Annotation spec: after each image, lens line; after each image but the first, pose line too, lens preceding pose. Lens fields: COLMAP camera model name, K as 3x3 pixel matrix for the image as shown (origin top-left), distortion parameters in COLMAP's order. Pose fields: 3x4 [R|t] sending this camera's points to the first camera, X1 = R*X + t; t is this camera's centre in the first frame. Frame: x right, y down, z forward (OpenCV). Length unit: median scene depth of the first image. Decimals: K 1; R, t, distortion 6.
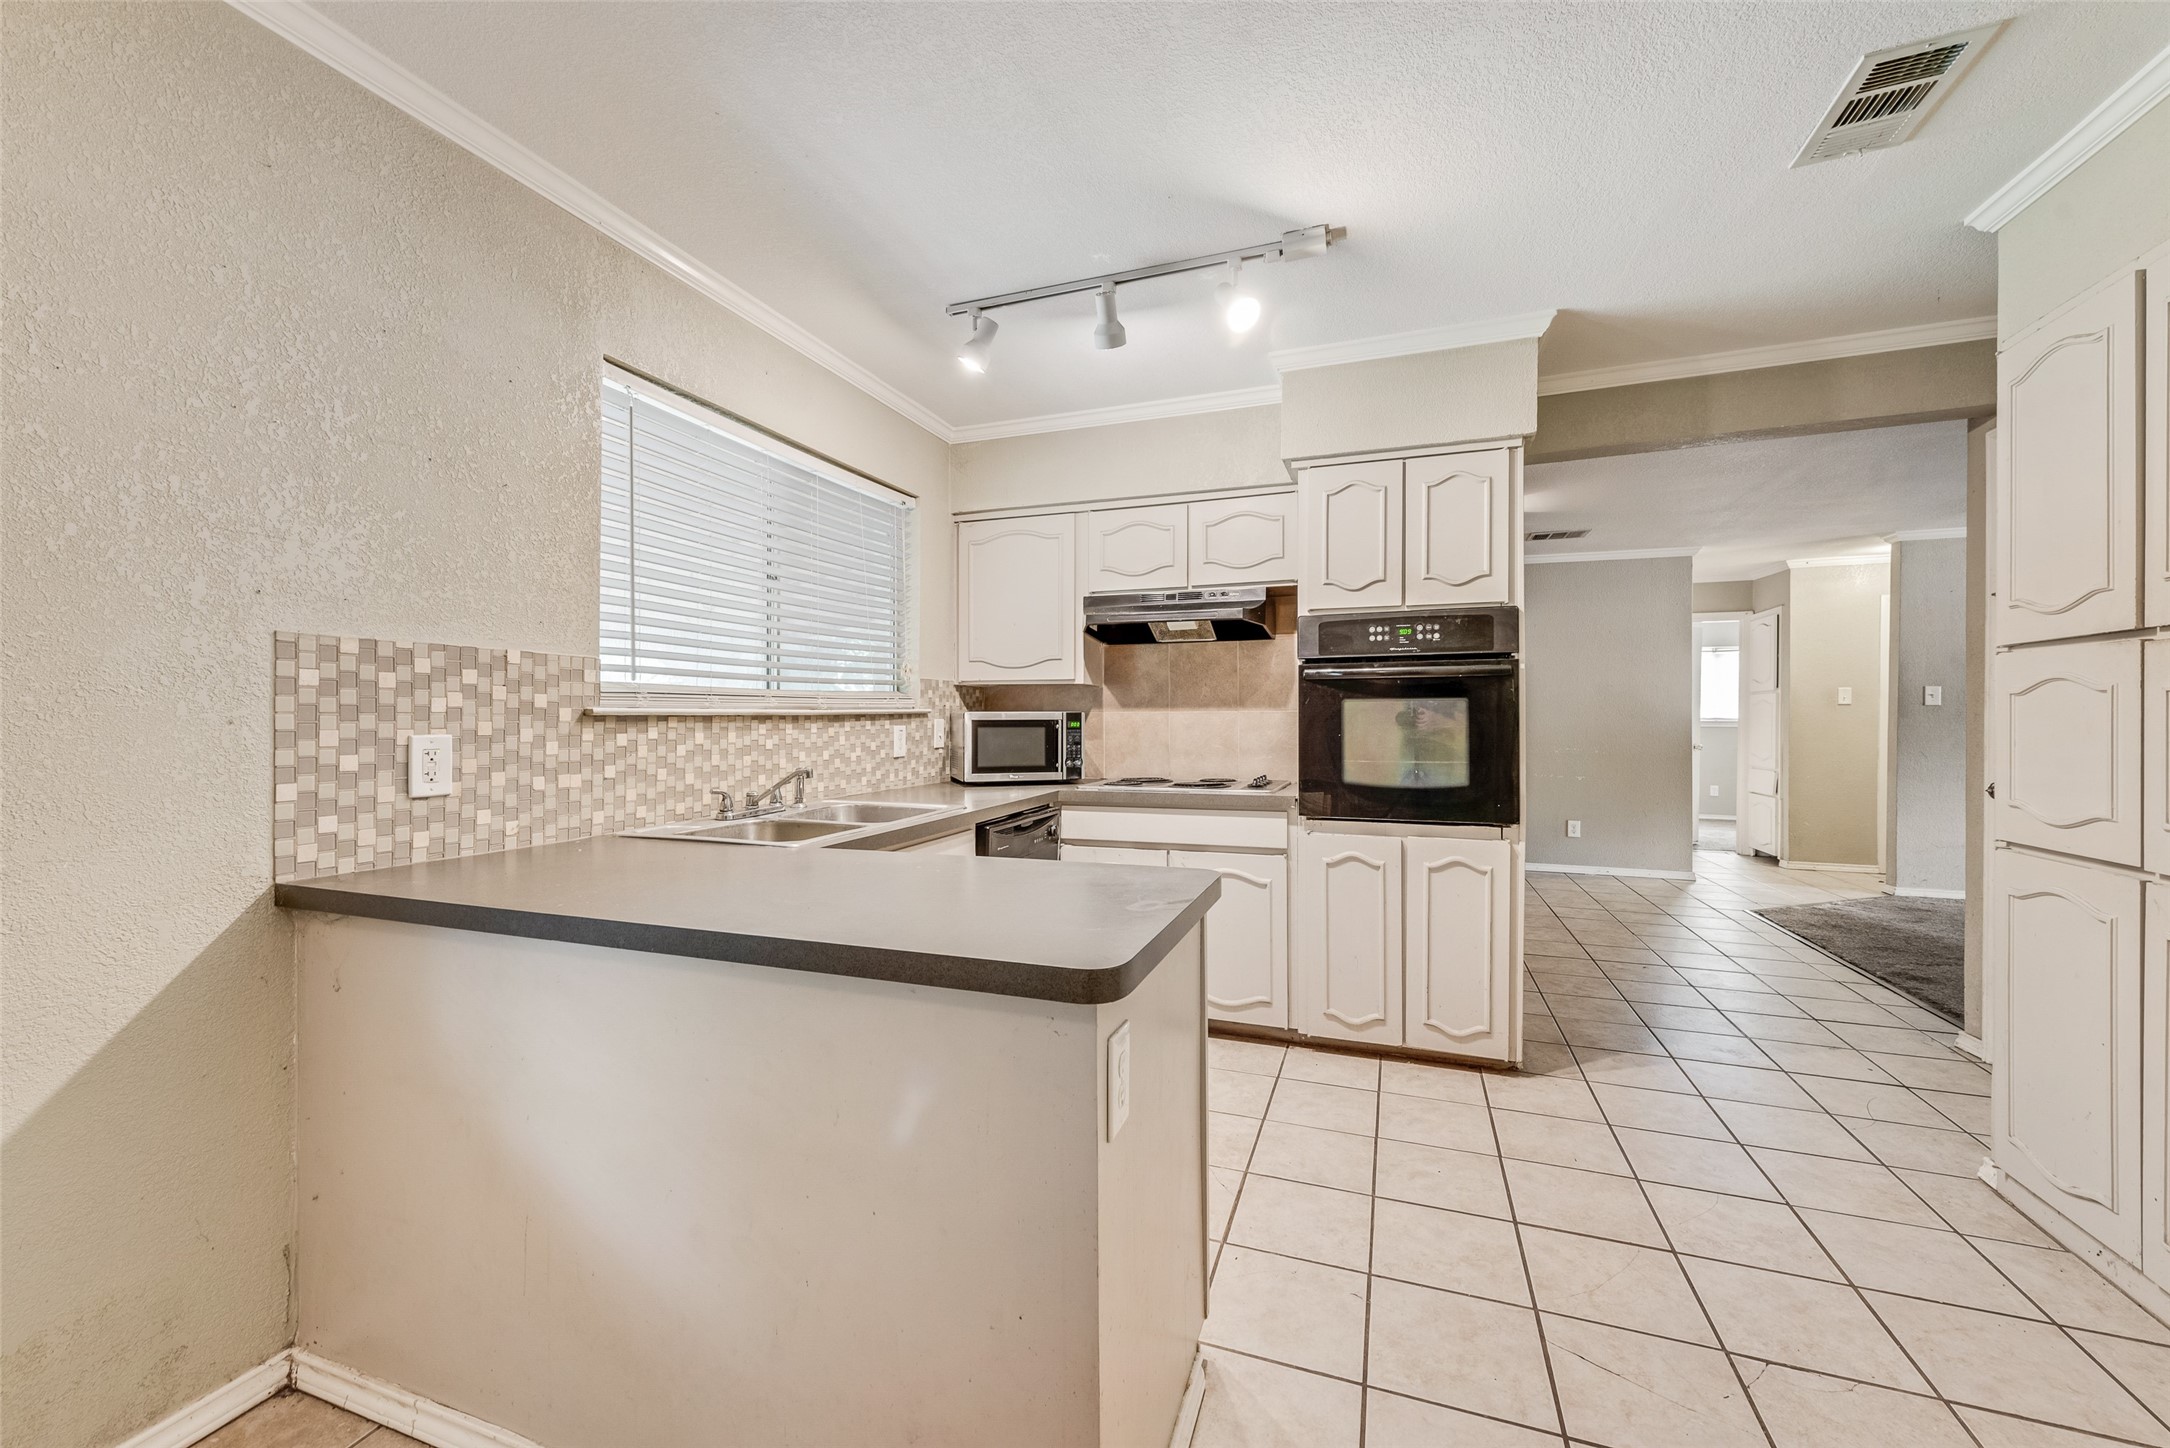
lens RADIAL K [[848.7, 0, 1079.5], [0, 848.7, 727.8], [0, 0, 1]] dist [0.002775, -0.000290]
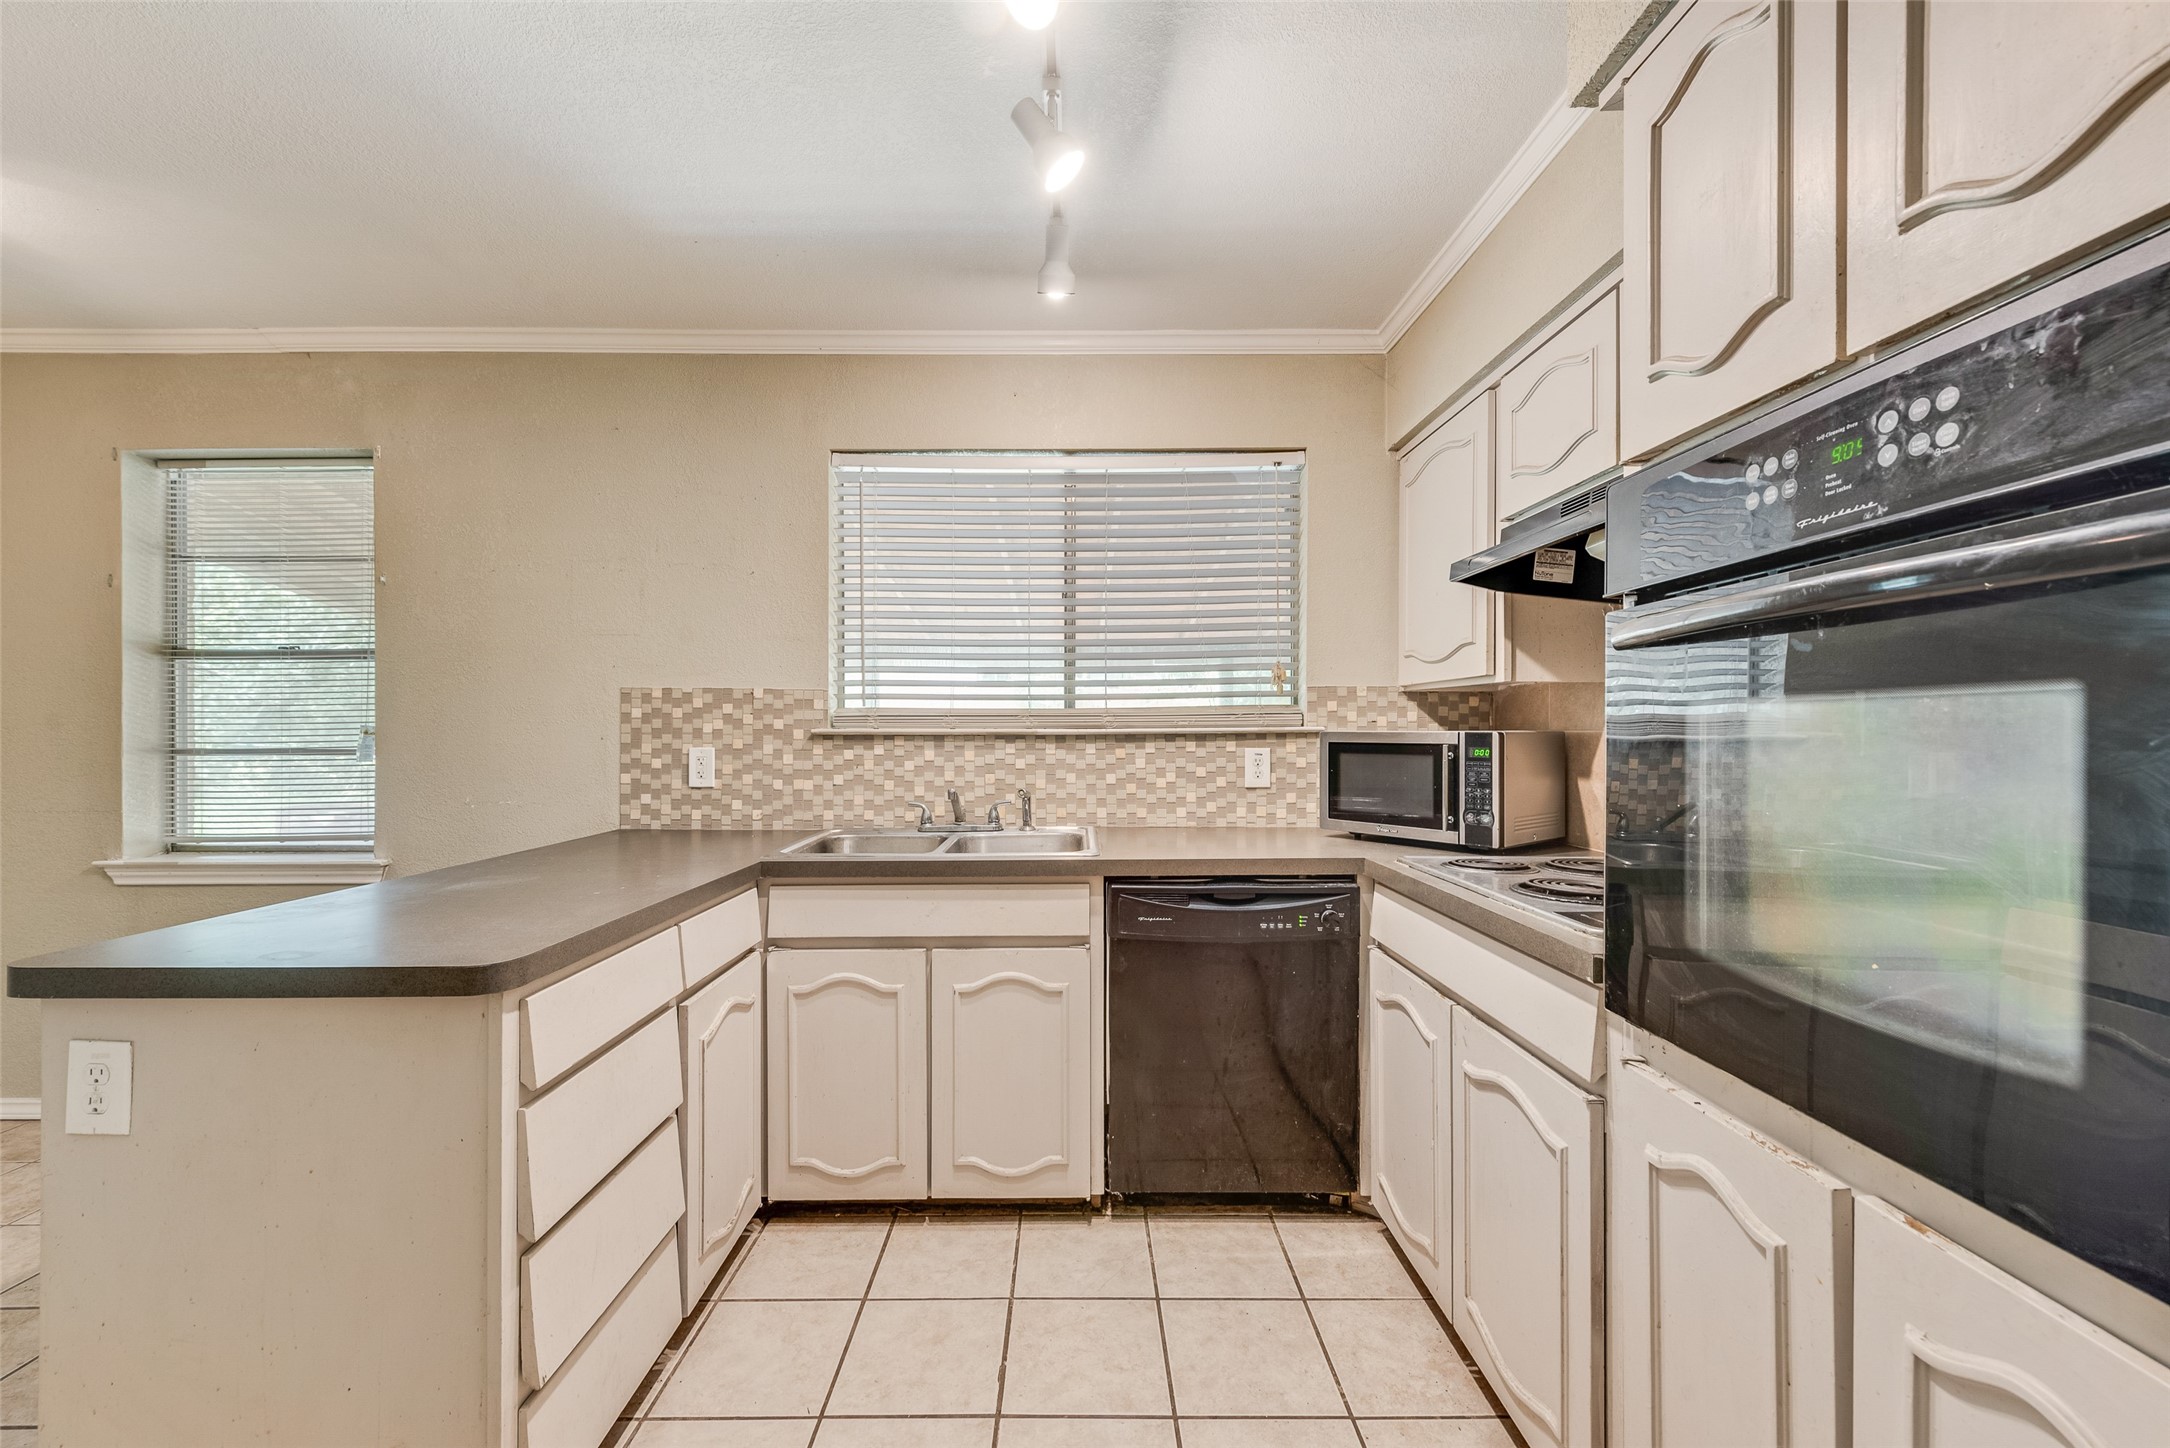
lens RADIAL K [[848.7, 0, 1079.5], [0, 848.7, 727.8], [0, 0, 1]] dist [0.002775, -0.000290]
pose [[0.350812, 0.000464, -0.936446, 0.704477], [-0.014135, 0.999889, -0.004799, -0.022632], [0.936339, 0.014921, 0.350779, 0.846375]]
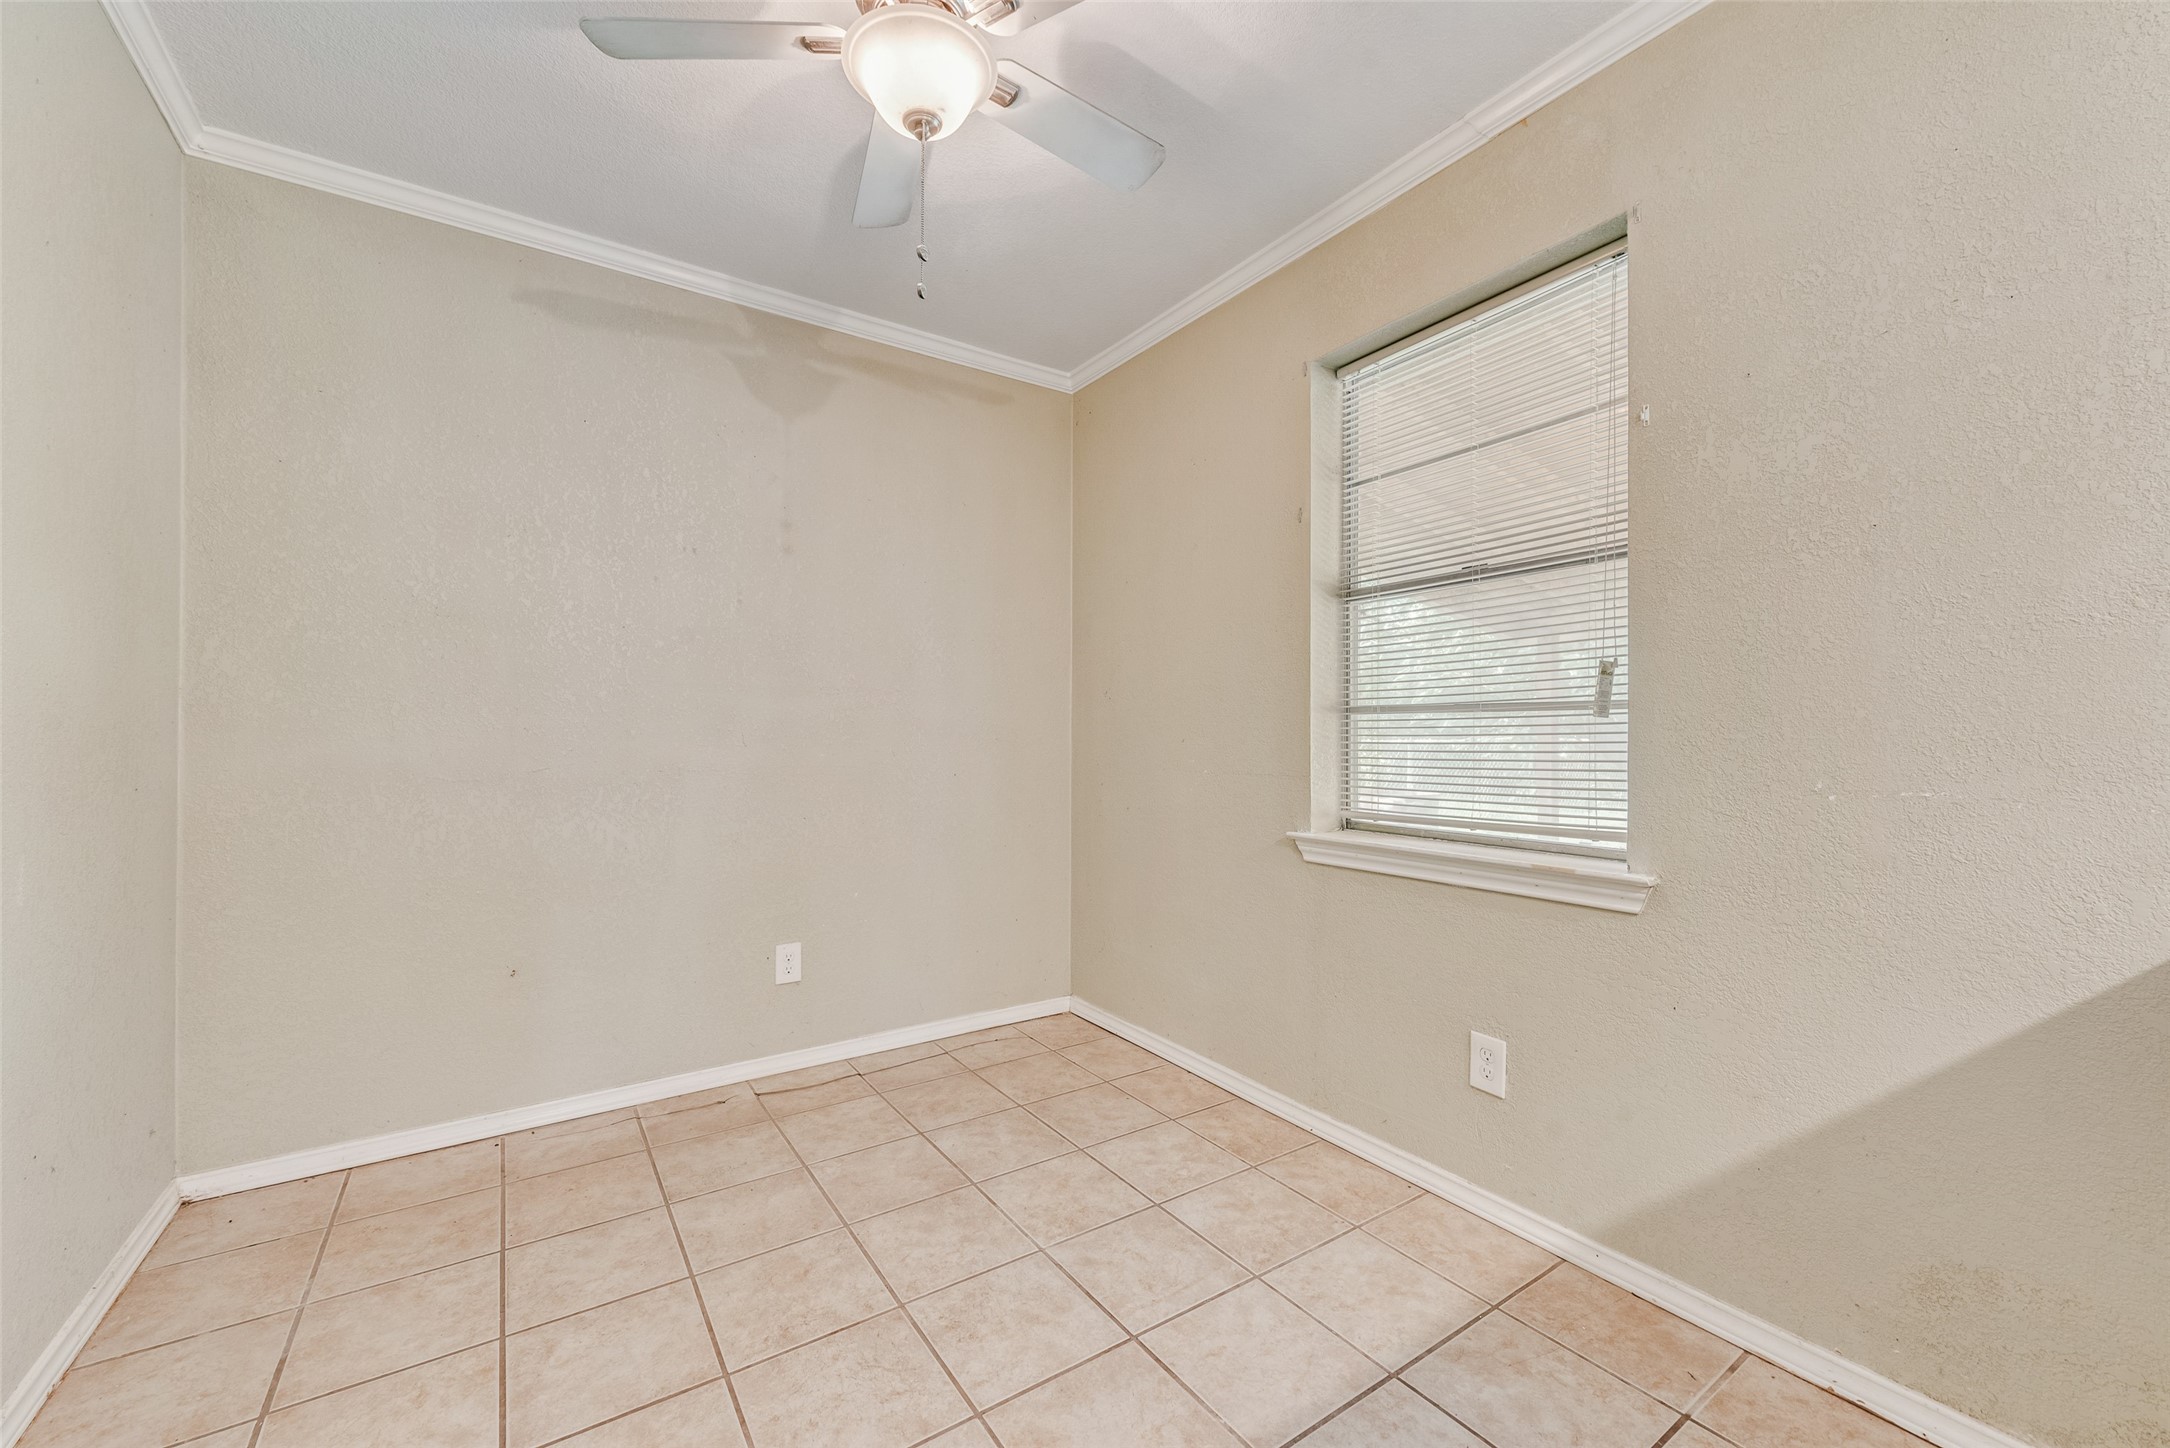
lens RADIAL K [[848.7, 0, 1079.5], [0, 848.7, 727.8], [0, 0, 1]] dist [0.002775, -0.000290]
pose [[-0.586515, -0.004191, -0.809927, 0.122484], [-0.013460, 0.999899, 0.004573, 0.046121], [0.809826, 0.013584, -0.586513, 0.390740]]
